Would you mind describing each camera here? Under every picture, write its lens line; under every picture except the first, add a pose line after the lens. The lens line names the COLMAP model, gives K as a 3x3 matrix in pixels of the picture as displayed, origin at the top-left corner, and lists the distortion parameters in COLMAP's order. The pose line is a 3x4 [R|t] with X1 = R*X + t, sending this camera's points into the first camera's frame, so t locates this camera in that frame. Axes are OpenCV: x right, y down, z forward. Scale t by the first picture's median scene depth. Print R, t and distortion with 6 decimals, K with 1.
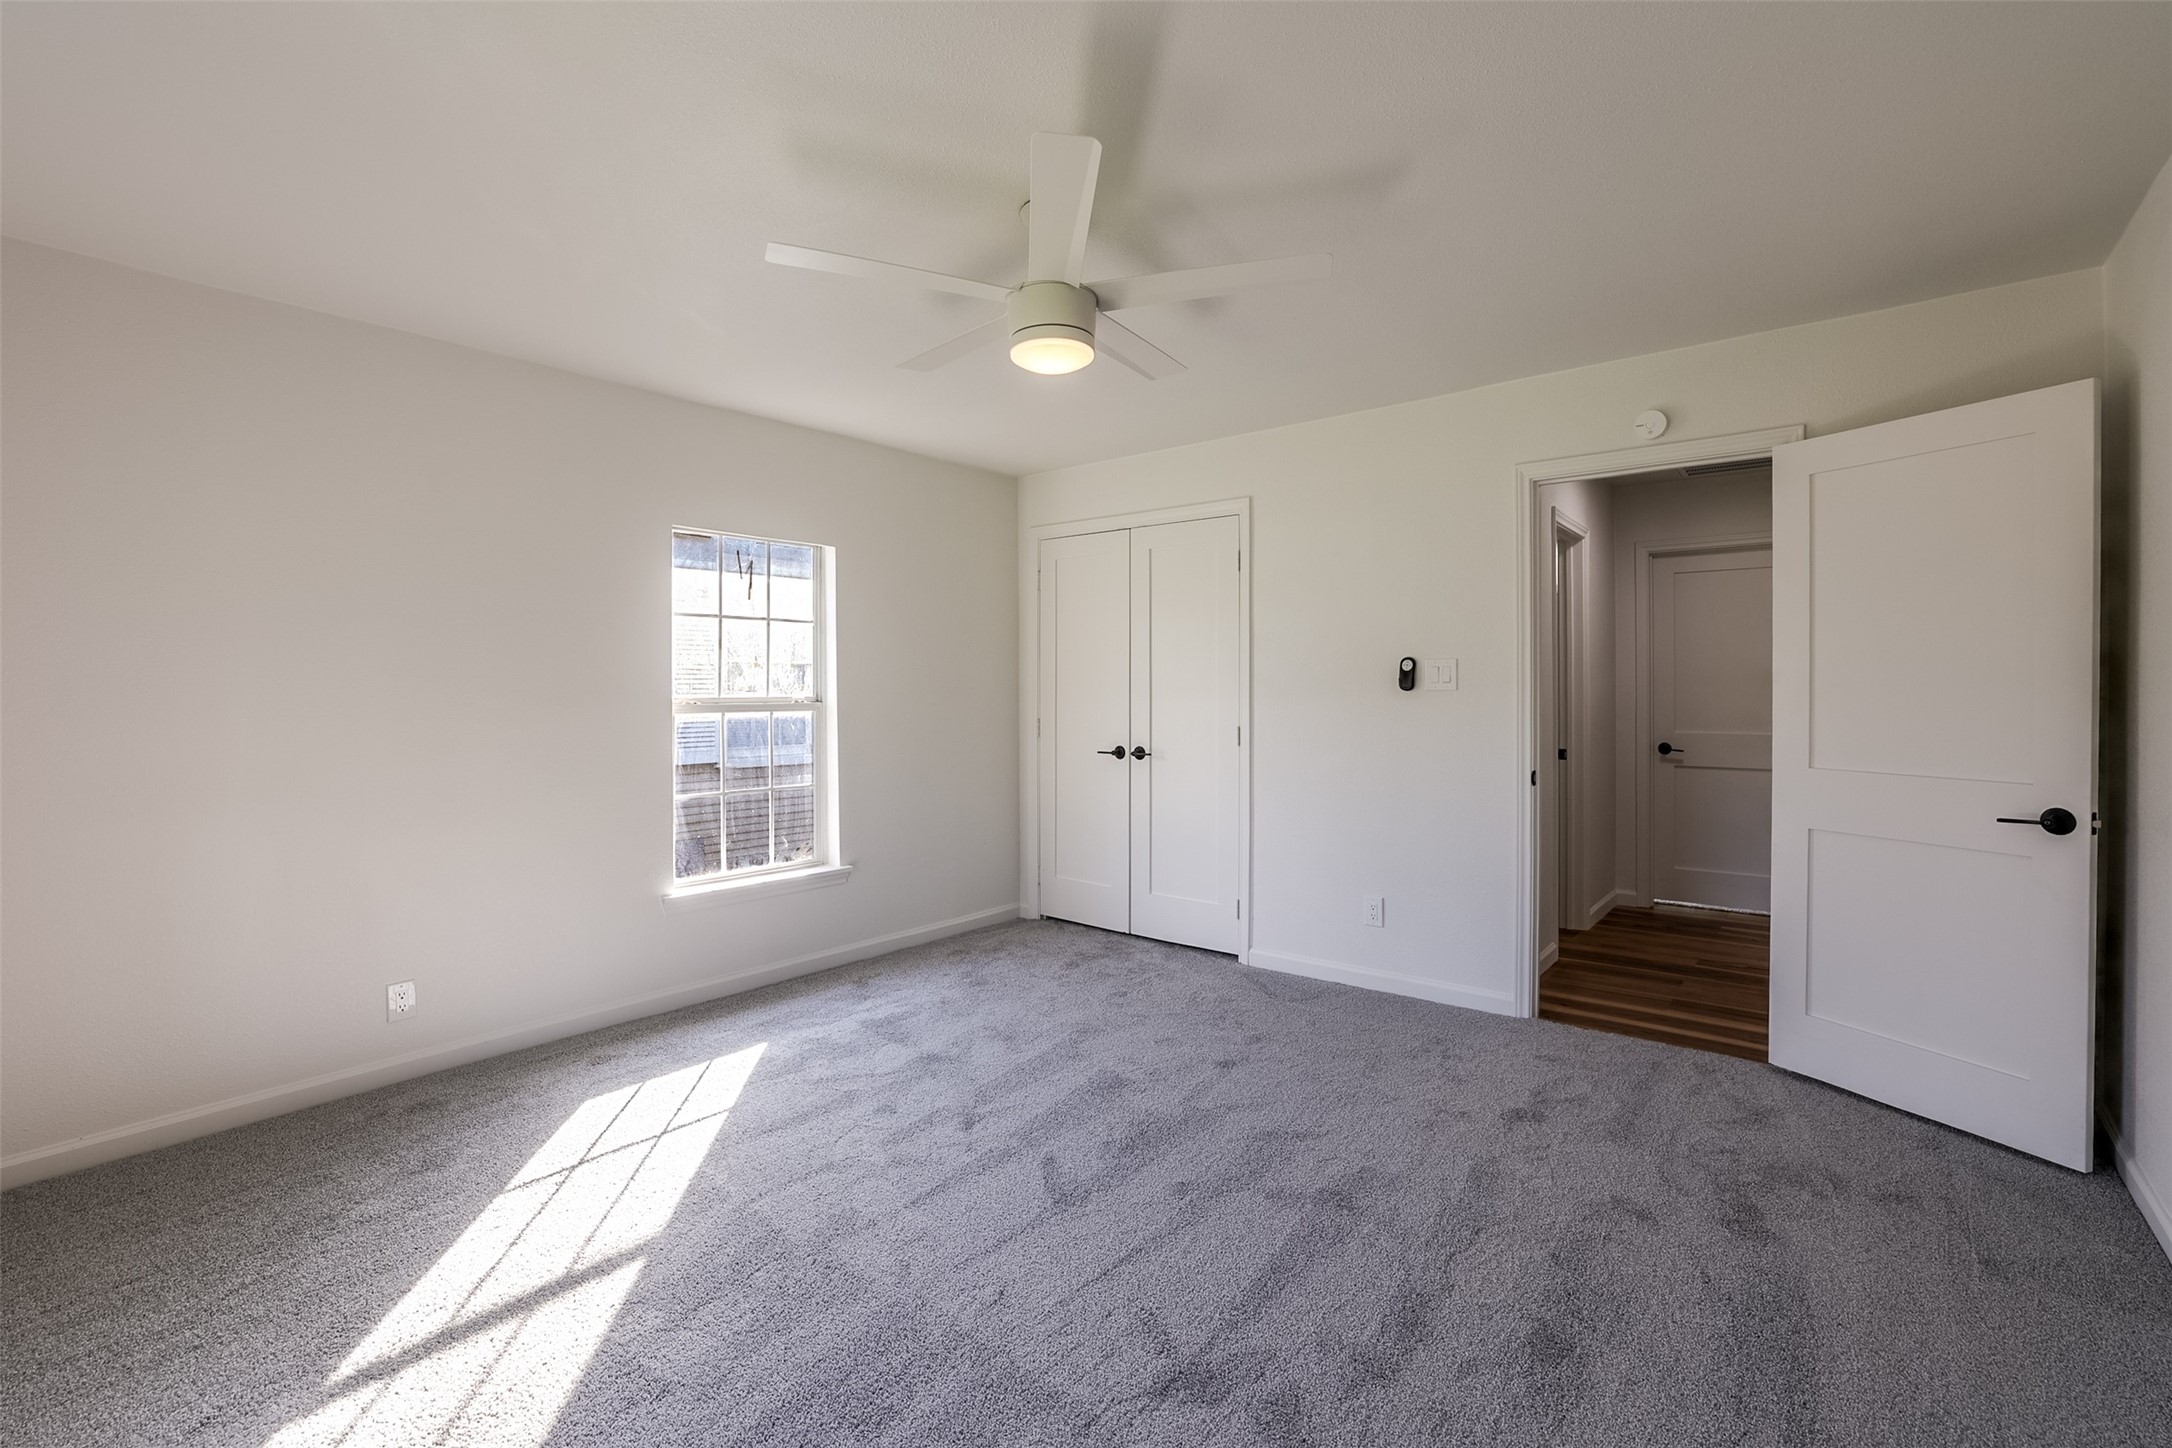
lens RADIAL K [[949.7, 0, 1078.6], [0, 949.7, 692.5], [0, 0, 1]] dist [-0.018677, 0.000694]
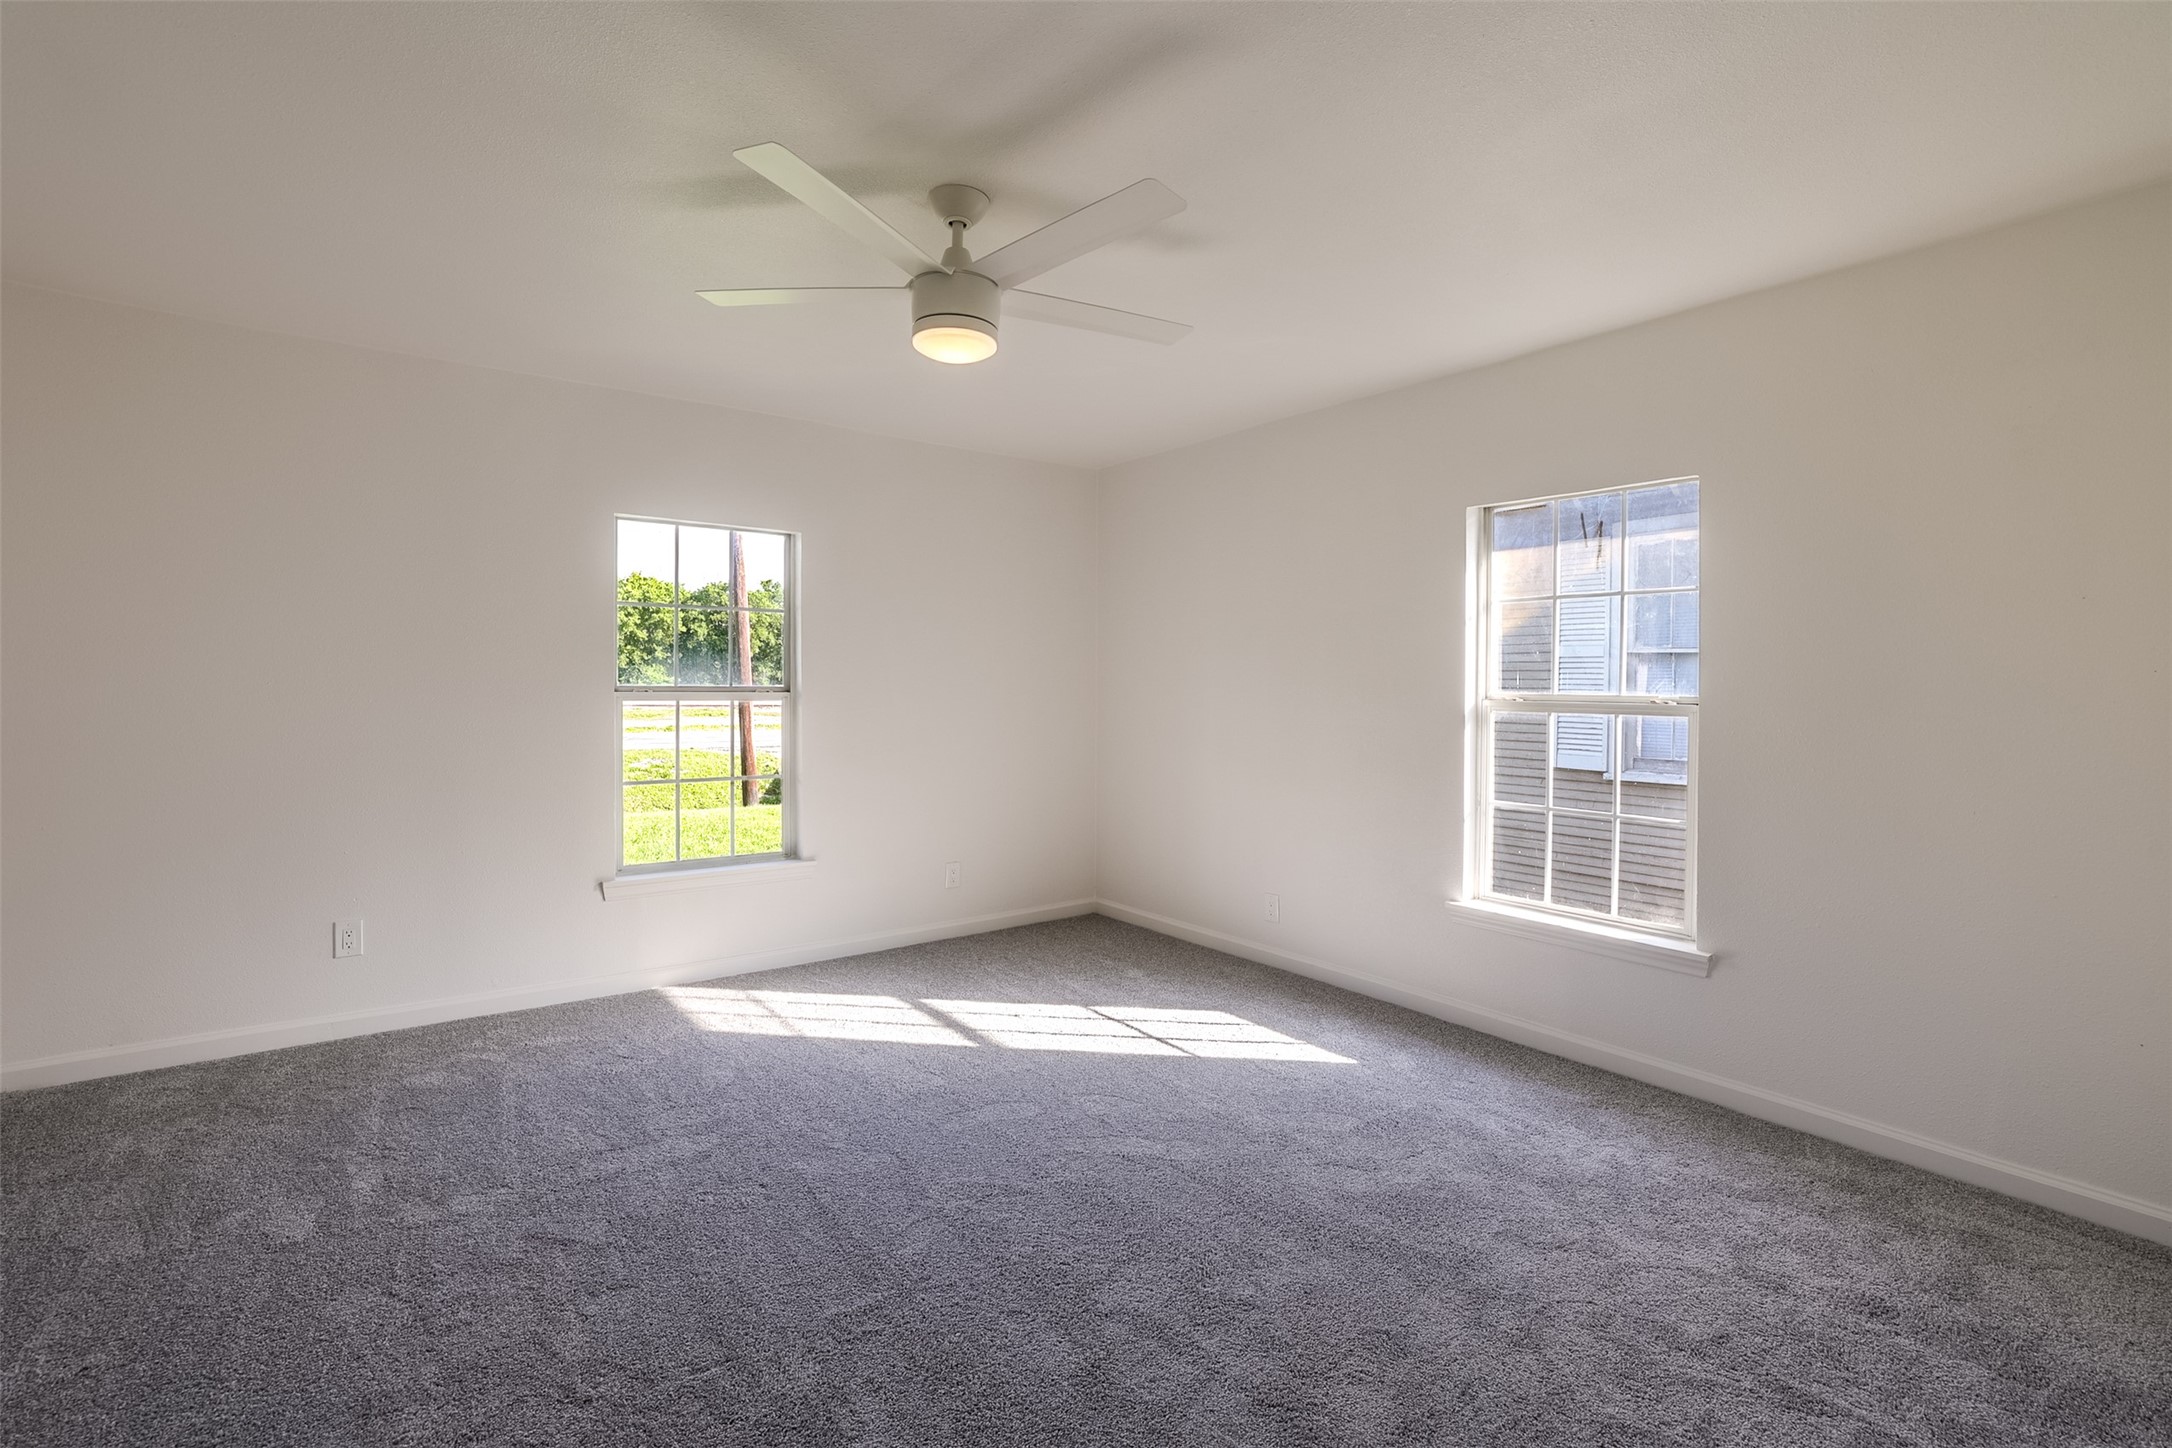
lens RADIAL K [[949.7, 0, 1078.6], [0, 949.7, 692.5], [0, 0, 1]] dist [-0.018677, 0.000694]
pose [[-0.232558, 0.004031, -0.972574, 0.562709], [-0.009724, 0.999932, 0.006470, 0.002602], [0.972534, 0.010962, -0.232503, 0.835088]]
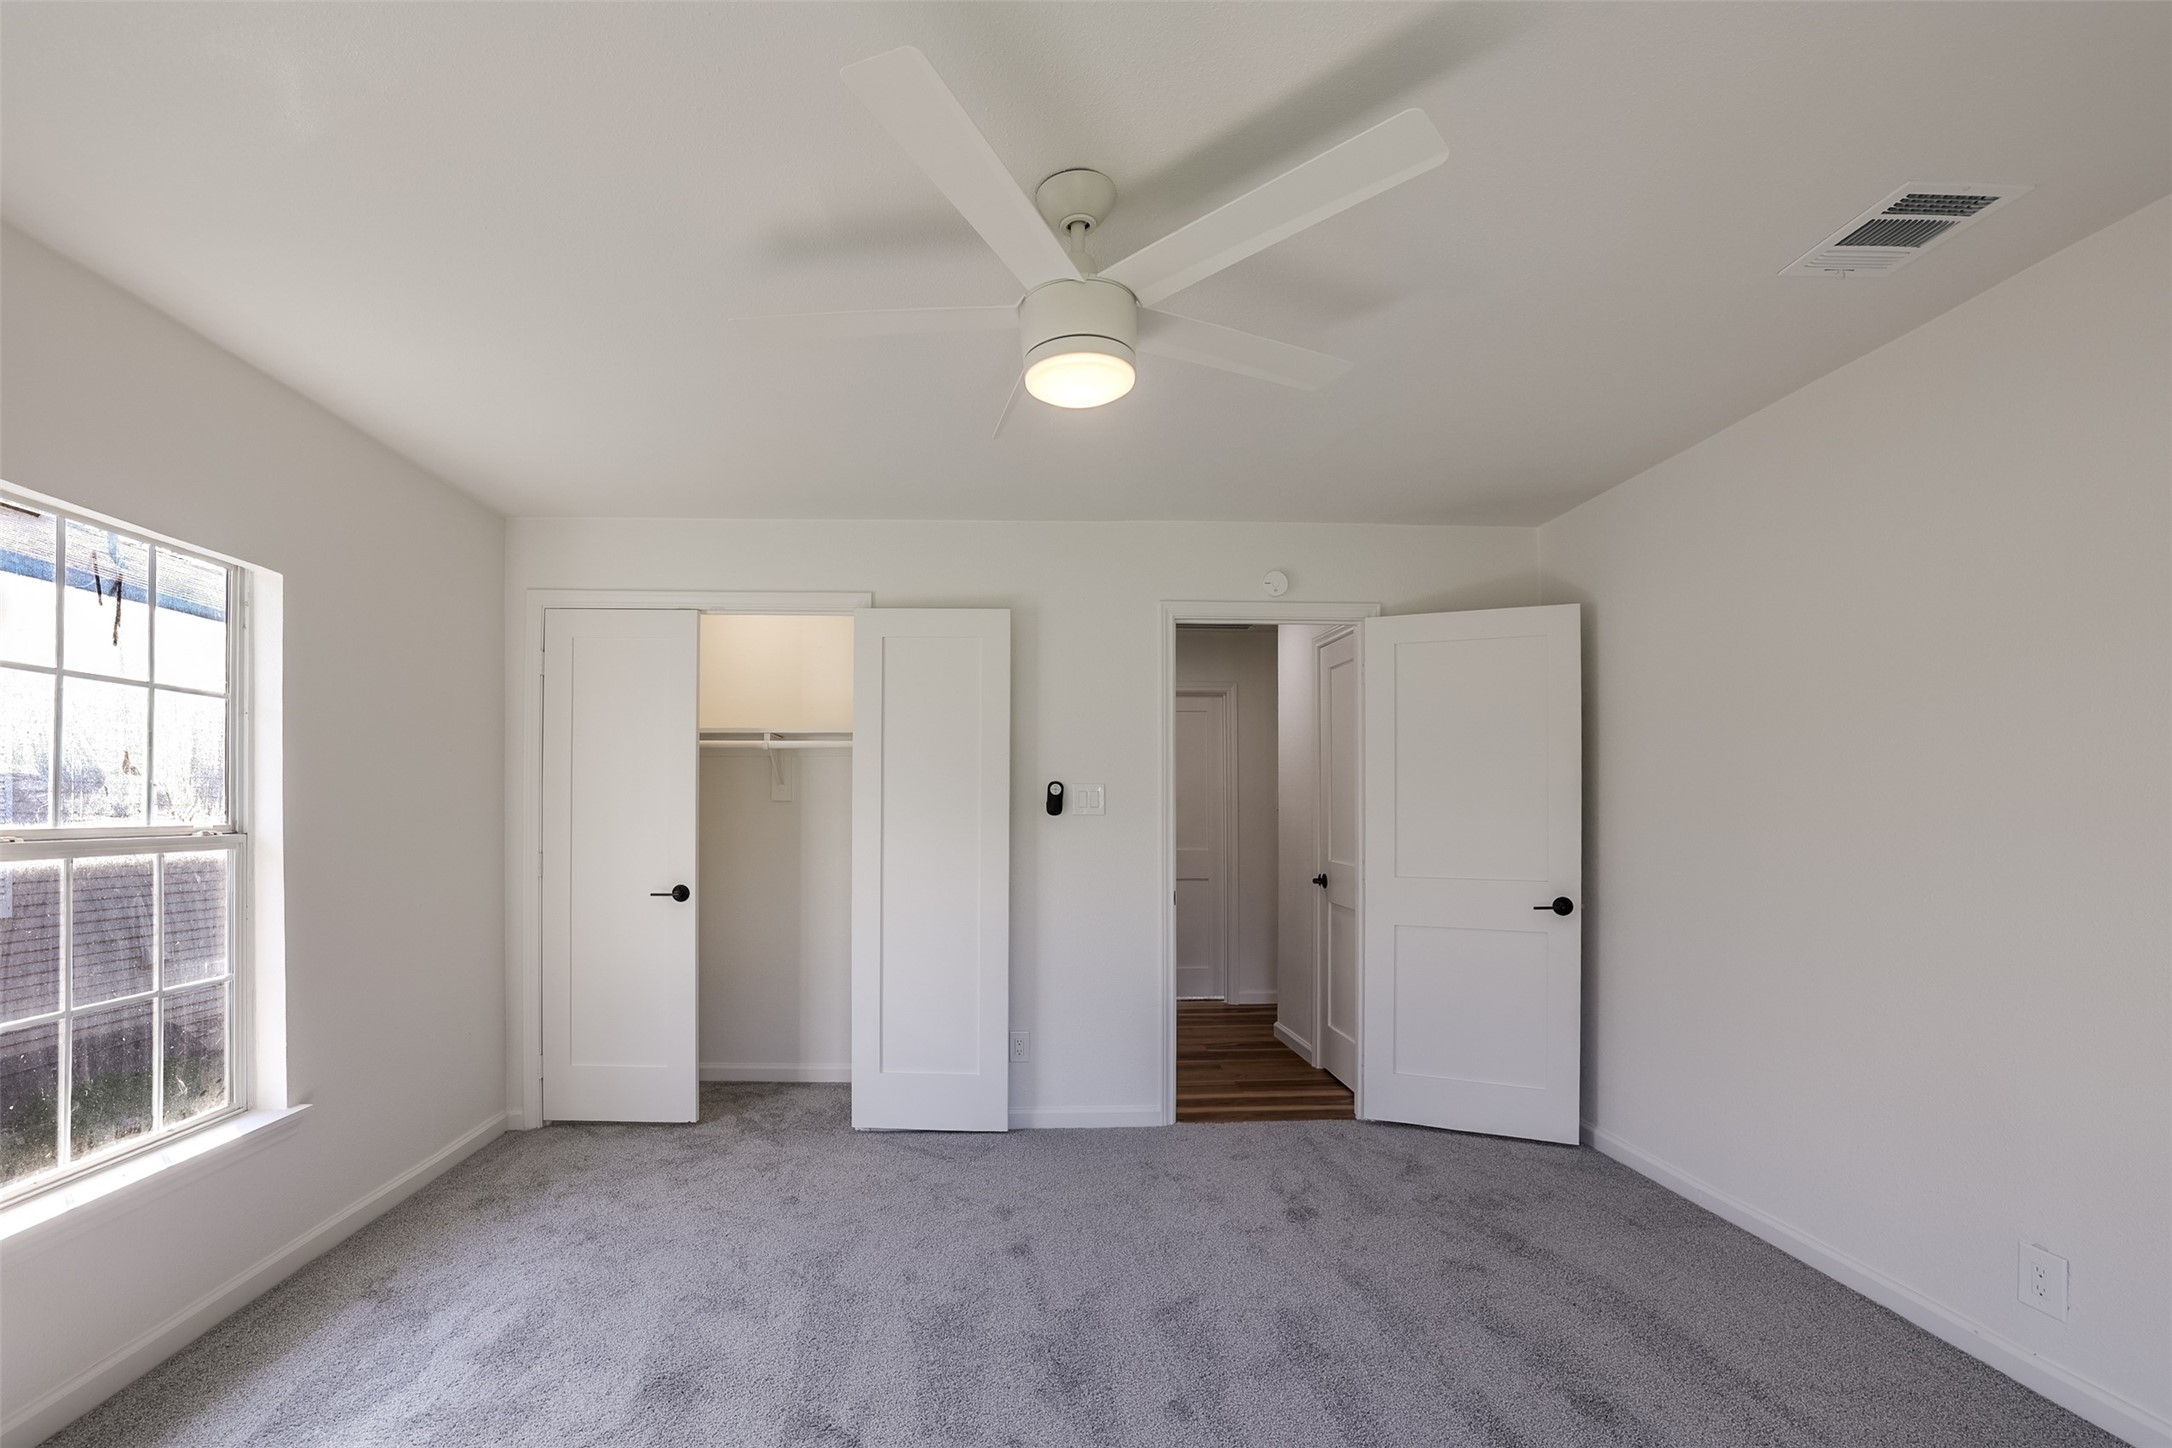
lens RADIAL K [[966.4, 0, 1089.8], [0, 966.4, 801.3], [0, 0, 1]] dist [-0.057527, 0.029050]
pose [[0.744020, 0.009998, 0.668082, -0.318110], [-0.000103, 0.999890, -0.014849, -0.001641], [-0.668157, 0.010979, 0.743939, 0.257533]]
